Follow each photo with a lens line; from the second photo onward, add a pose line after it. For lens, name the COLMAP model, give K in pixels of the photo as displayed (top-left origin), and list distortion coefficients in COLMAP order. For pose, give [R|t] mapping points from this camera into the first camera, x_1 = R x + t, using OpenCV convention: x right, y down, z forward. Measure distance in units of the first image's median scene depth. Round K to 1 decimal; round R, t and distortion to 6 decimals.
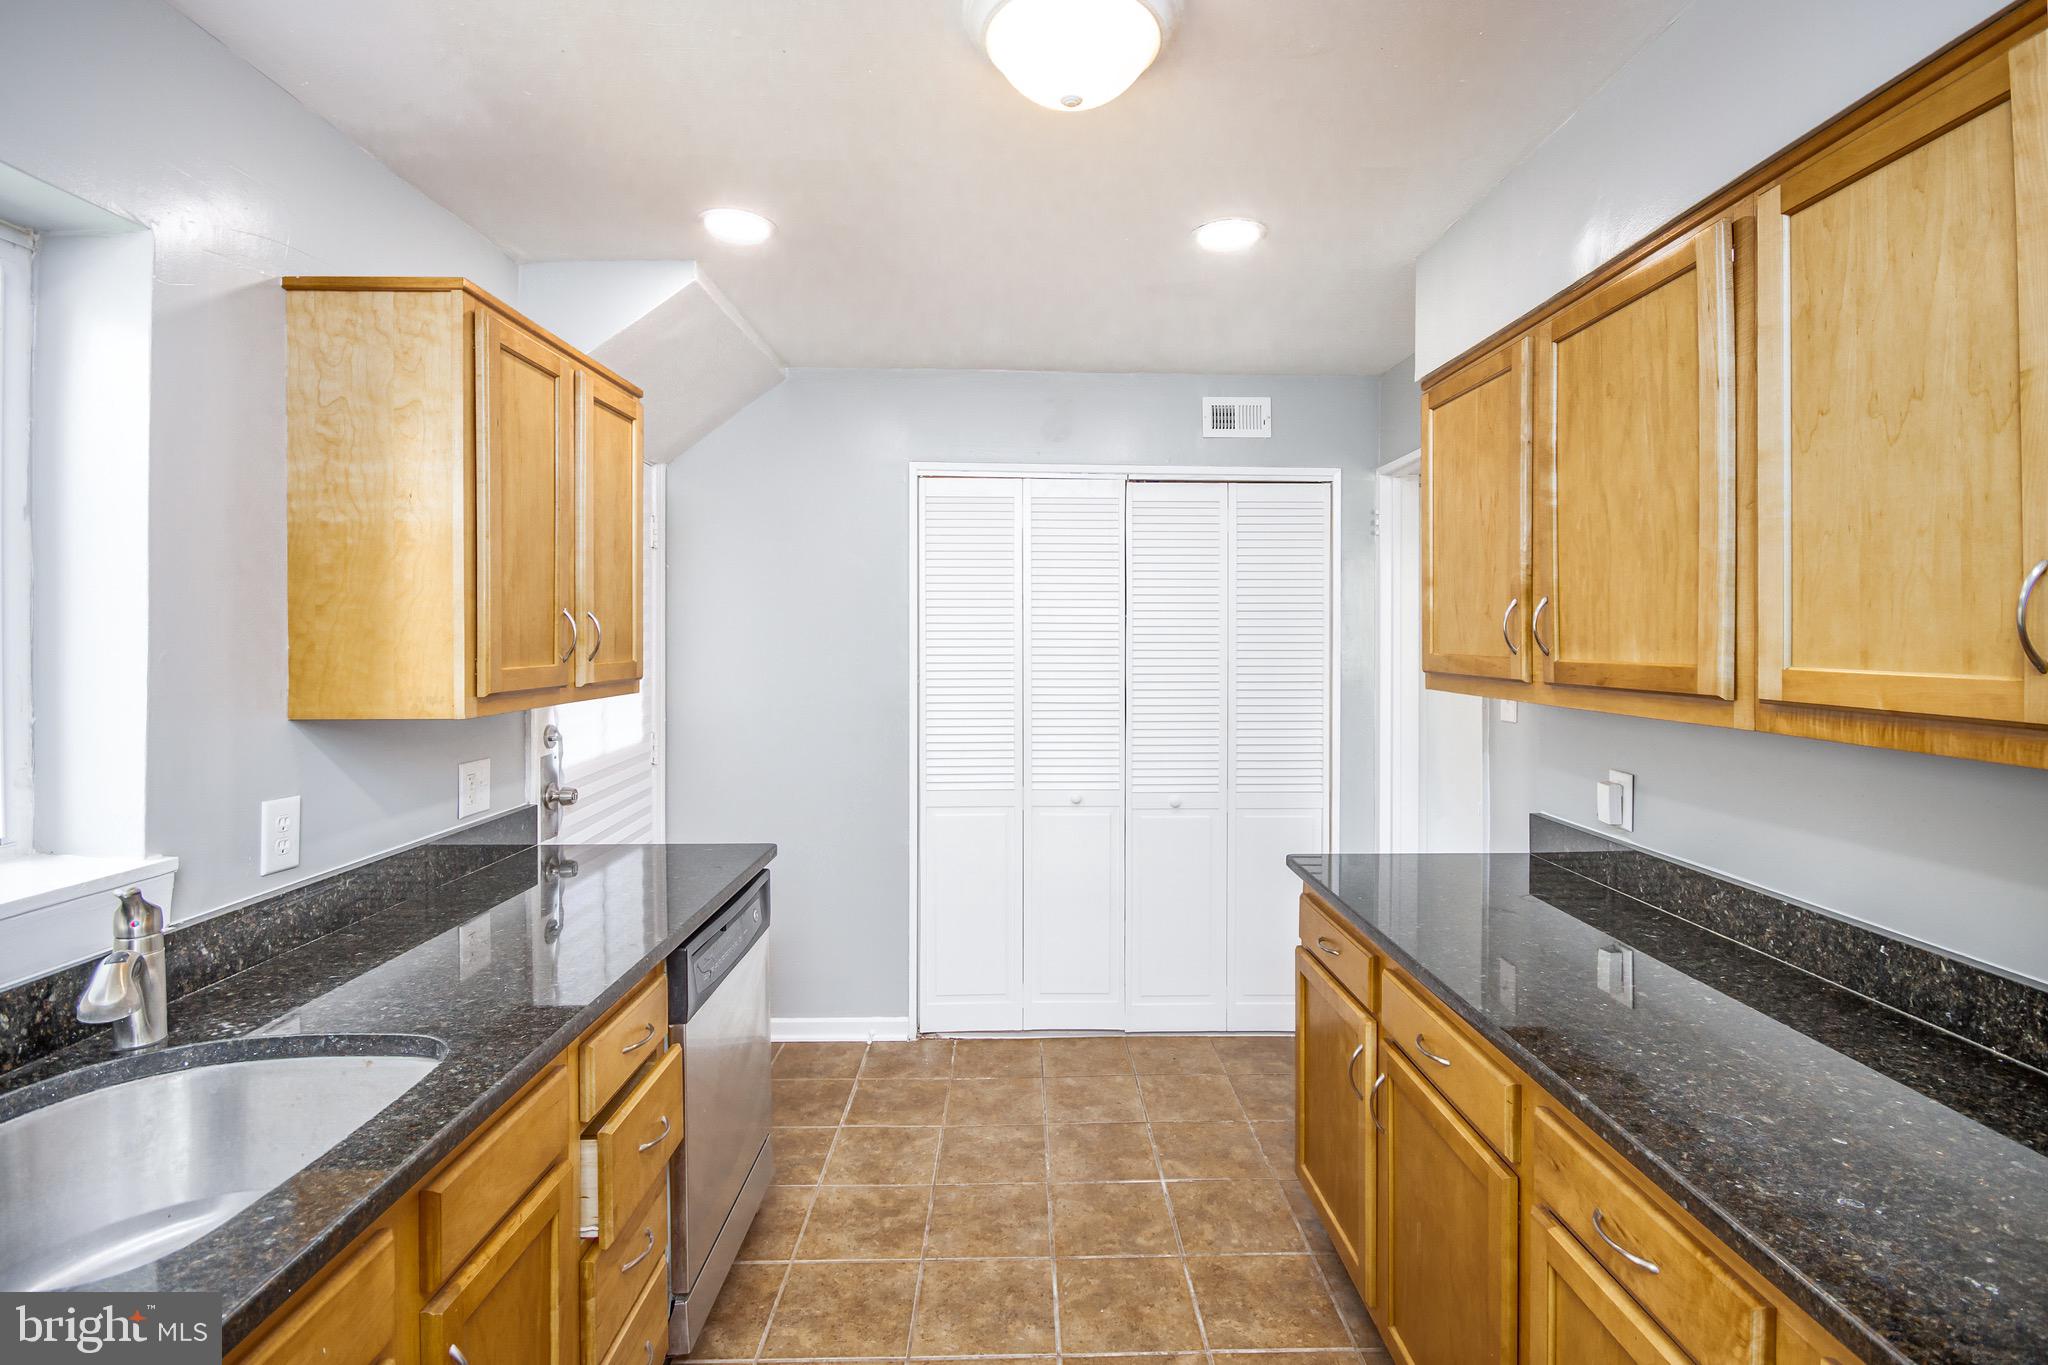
lens RADIAL K [[942.6, 0, 1044.8], [0, 942.6, 655.1], [0, 0, 1]] dist [0.012091, -0.010880]
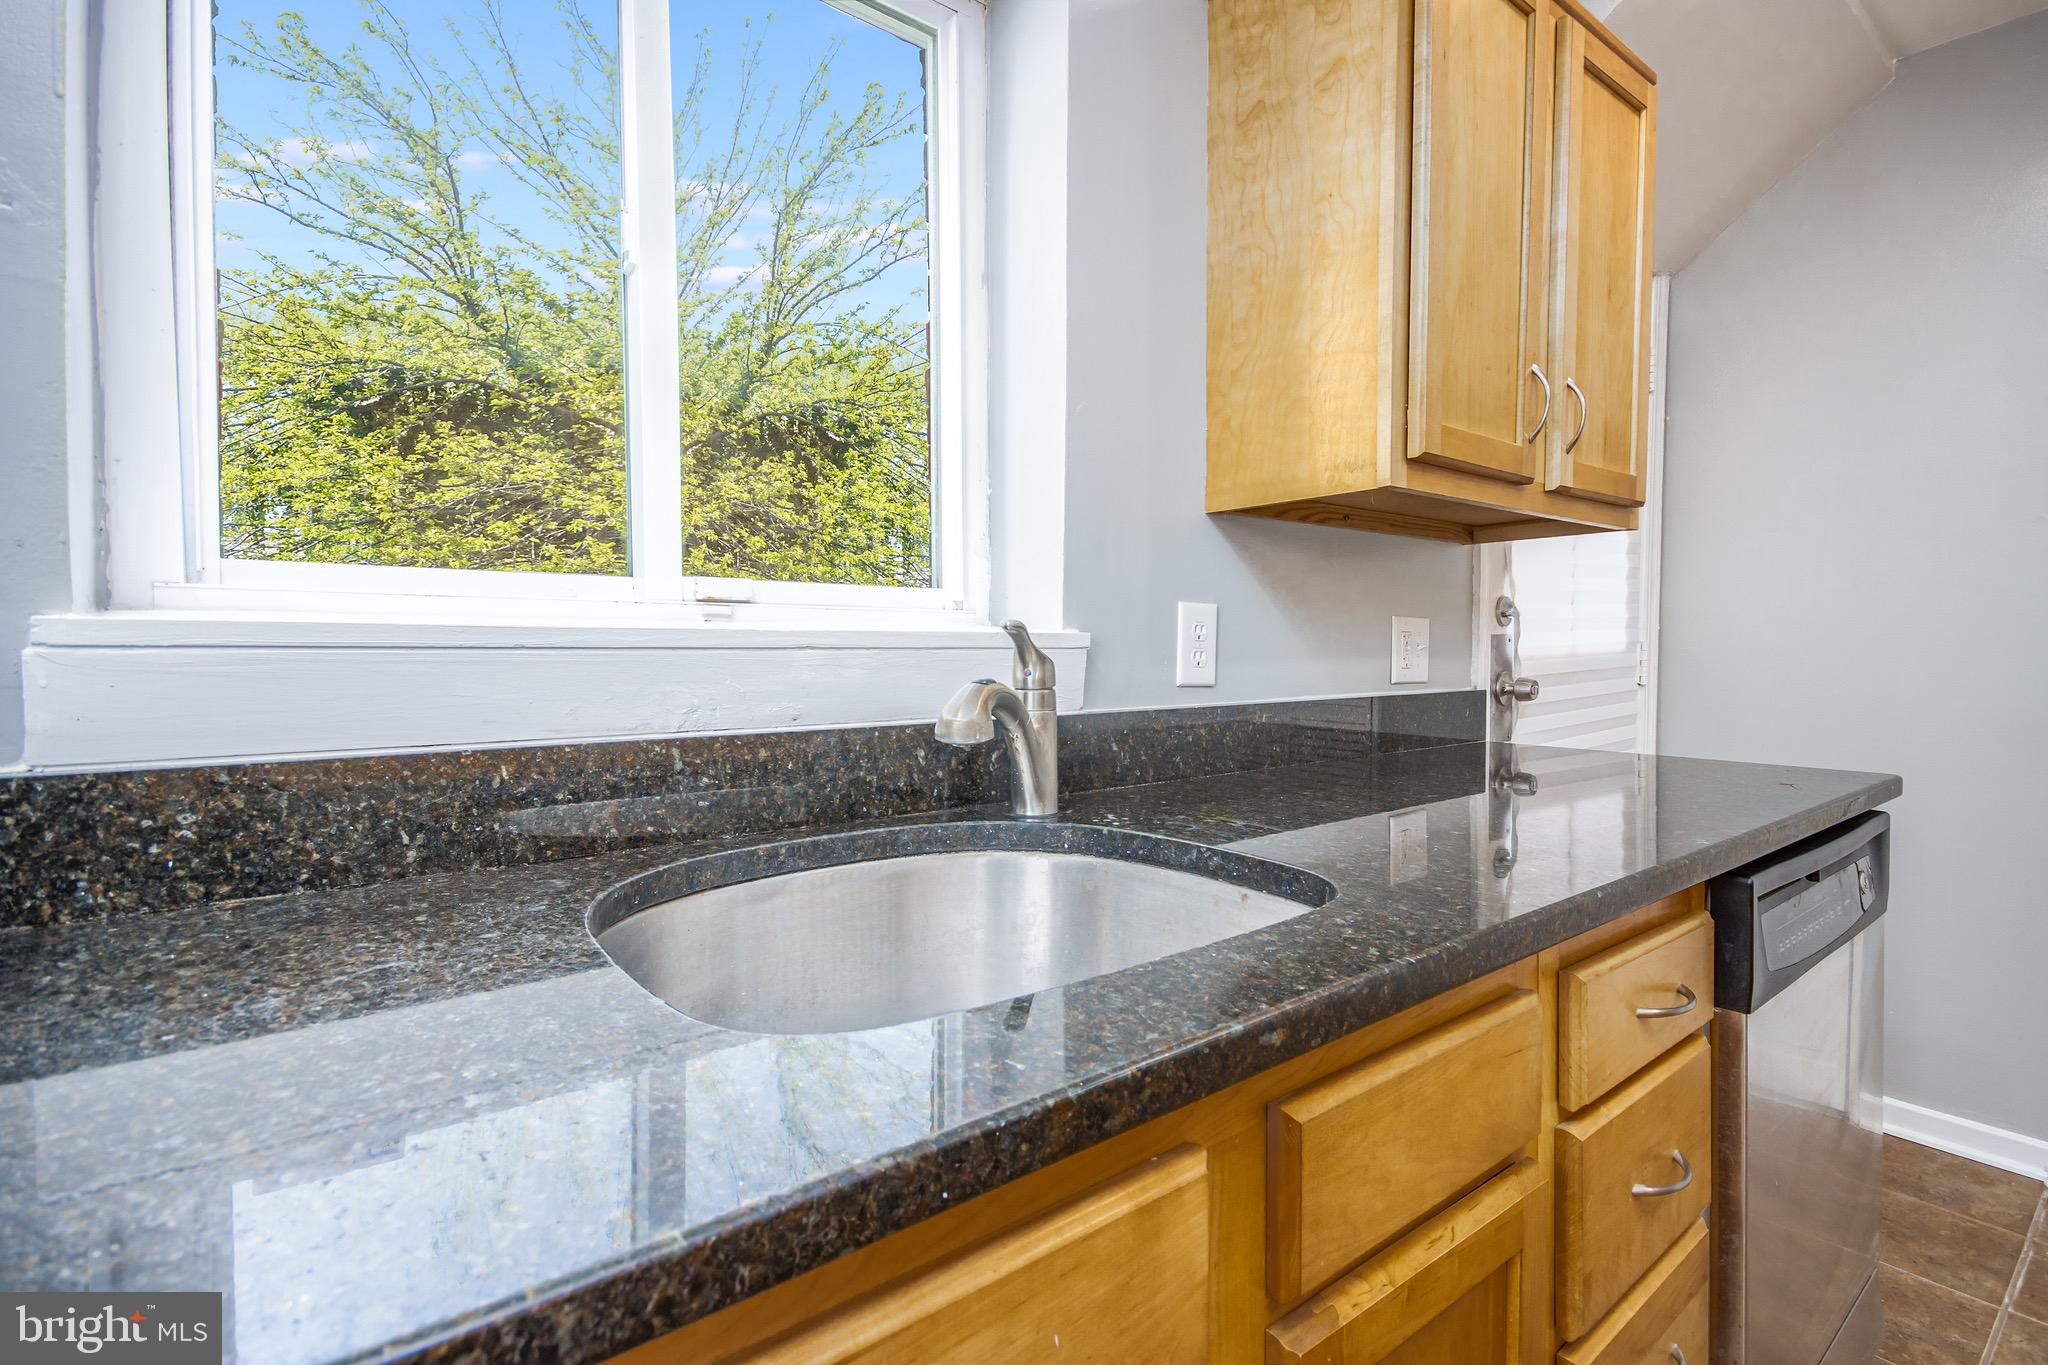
lens RADIAL K [[956.4, 0, 1015.6], [0, 956.4, 677.7], [0, 0, 1]] dist [0.017149, 0.000244]
pose [[0.583458, 0.028425, -0.811646, -0.188058], [0.000460, 0.999376, 0.035330, 0.186122], [0.812143, -0.020987, 0.583081, 0.347051]]
